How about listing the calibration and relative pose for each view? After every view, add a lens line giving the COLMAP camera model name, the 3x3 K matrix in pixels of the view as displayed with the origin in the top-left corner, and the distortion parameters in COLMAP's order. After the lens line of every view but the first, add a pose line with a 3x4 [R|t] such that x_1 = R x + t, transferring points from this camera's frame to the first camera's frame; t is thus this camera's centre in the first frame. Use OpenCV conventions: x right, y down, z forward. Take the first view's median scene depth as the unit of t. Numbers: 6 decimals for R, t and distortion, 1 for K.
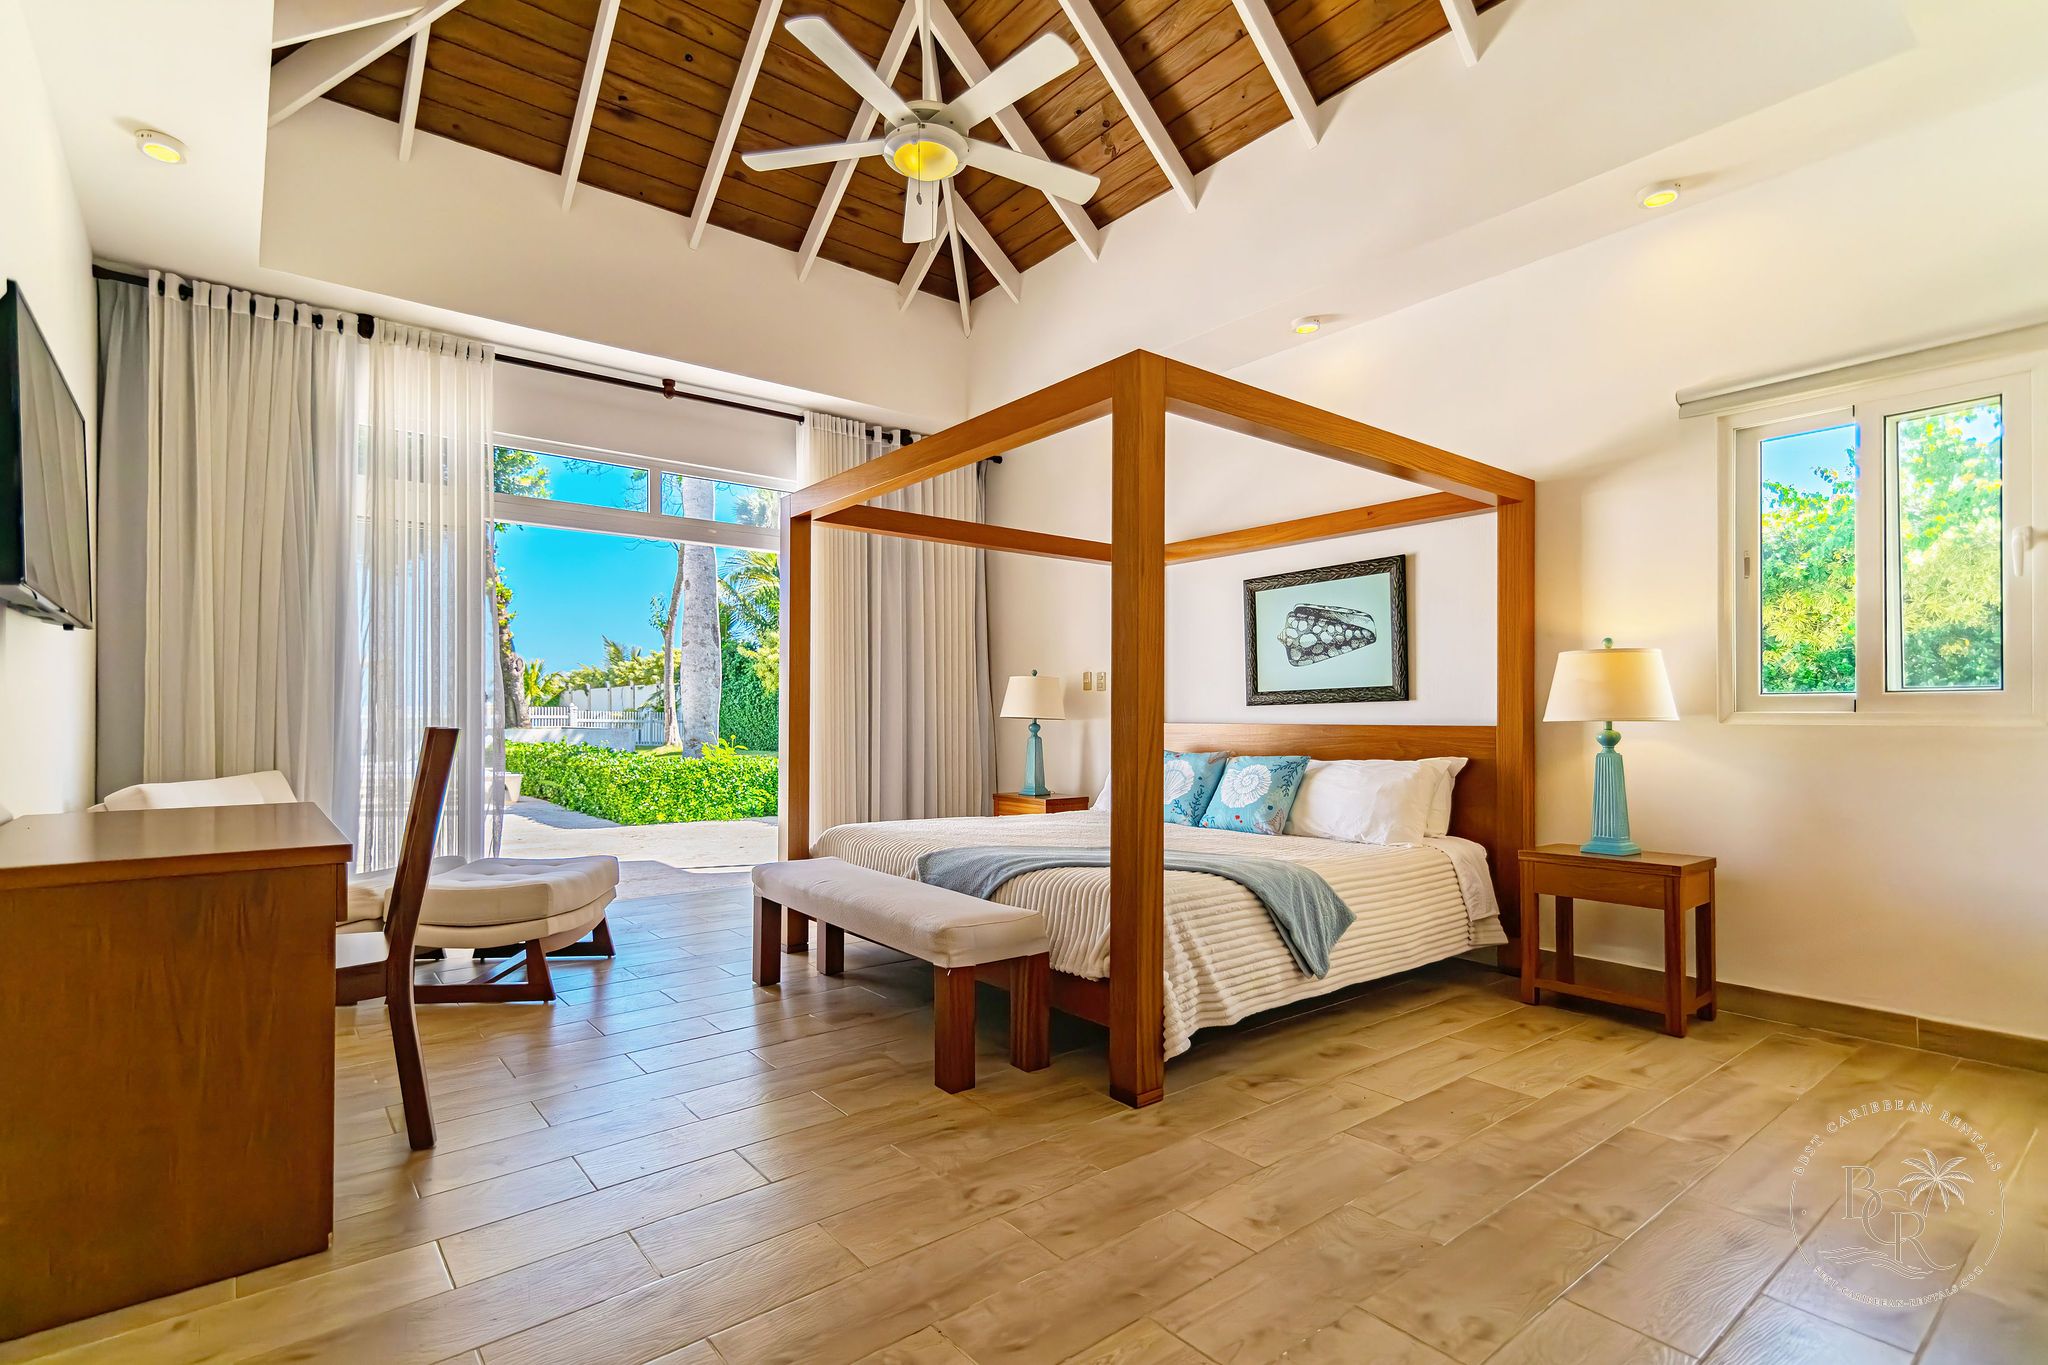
lens RADIAL K [[968.3, 0, 1020.7], [0, 968.3, 694.9], [0, 0, 1]] dist [0.012846, 0.000012]
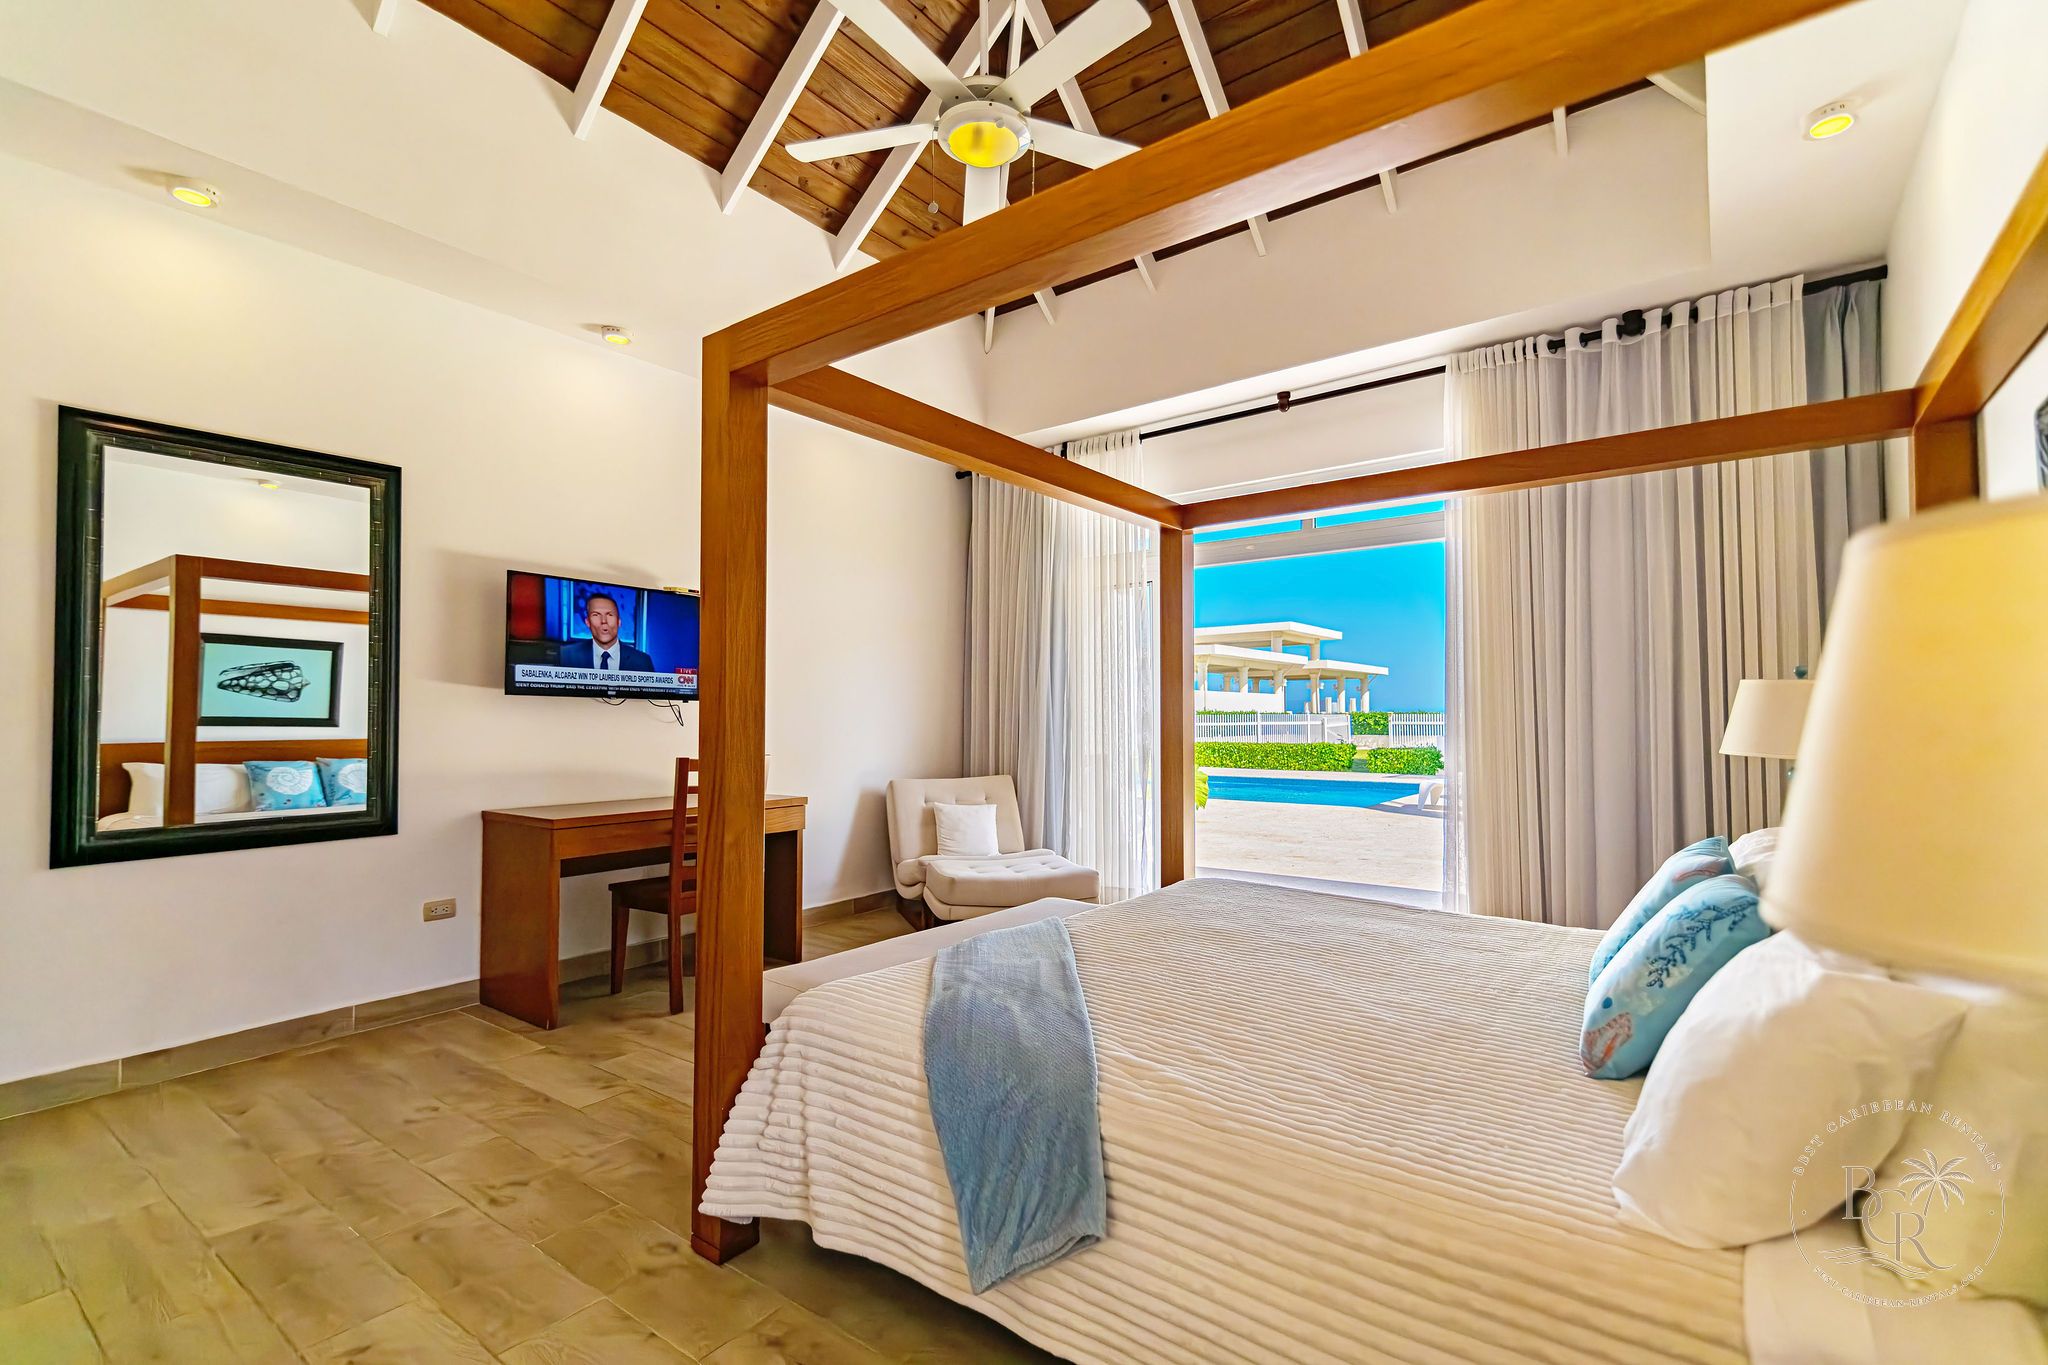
lens RADIAL K [[929.9, 0, 1024.0], [0, 929.9, 682.5], [0, 0, 1]] dist [0.003133, -0.000172]
pose [[0.242375, -0.040196, -0.969350, 0.851367], [0.024858, 0.999071, -0.035213, -0.016539], [0.969864, -0.015561, 0.243149, 0.953531]]
